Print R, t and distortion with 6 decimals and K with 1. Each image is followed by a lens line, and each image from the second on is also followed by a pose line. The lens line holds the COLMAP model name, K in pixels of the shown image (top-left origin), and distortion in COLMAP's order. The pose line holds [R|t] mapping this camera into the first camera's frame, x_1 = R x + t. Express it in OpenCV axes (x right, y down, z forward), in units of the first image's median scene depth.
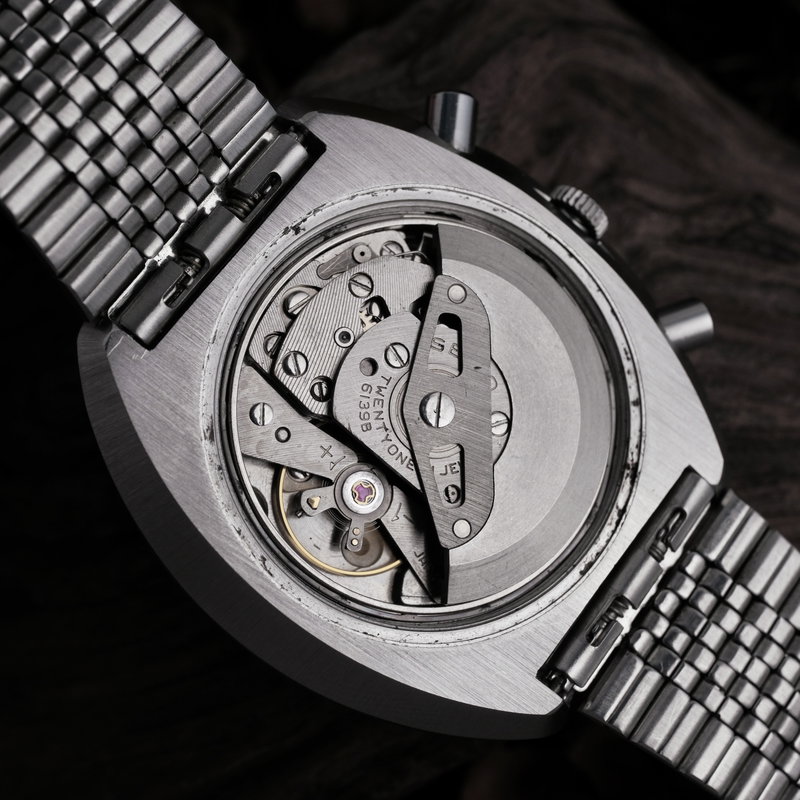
lens RADIAL K [[1503.3, 0, 424.2], [0, 1503.3, 396.9], [0, 0, 1]] dist [0.003955, 0.090923]
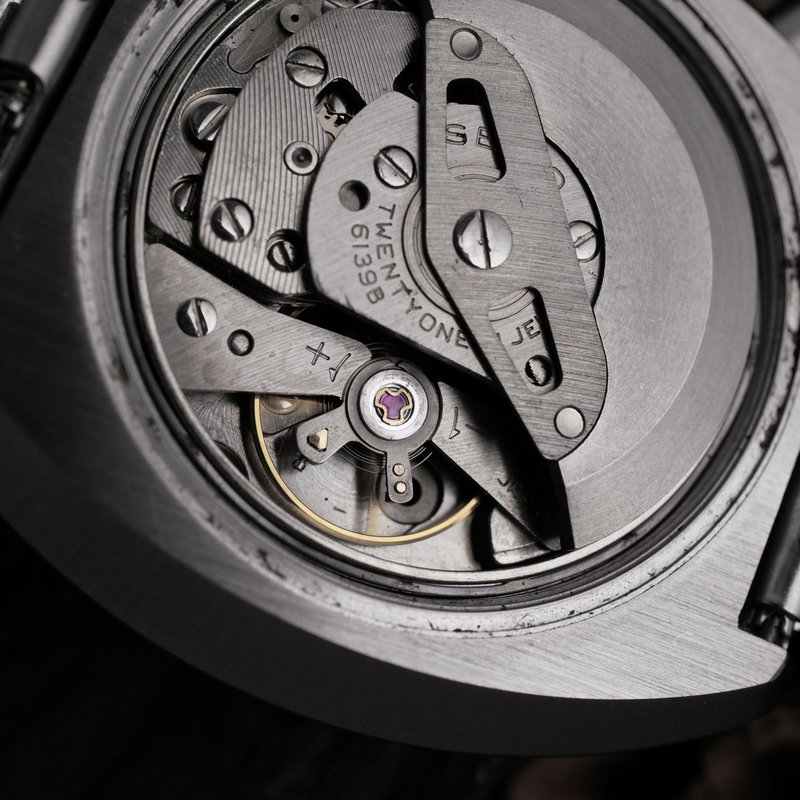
lens RADIAL K [[1503.3, 0, 424.2], [0, 1503.3, 396.9], [0, 0, 1]] dist [0.003955, 0.090923]
pose [[0.969194, -0.242382, 0.043747, -0.054675], [0.239584, 0.968973, 0.060755, 0.027063], [-0.057116, -0.048402, 0.997194, 0.400599]]
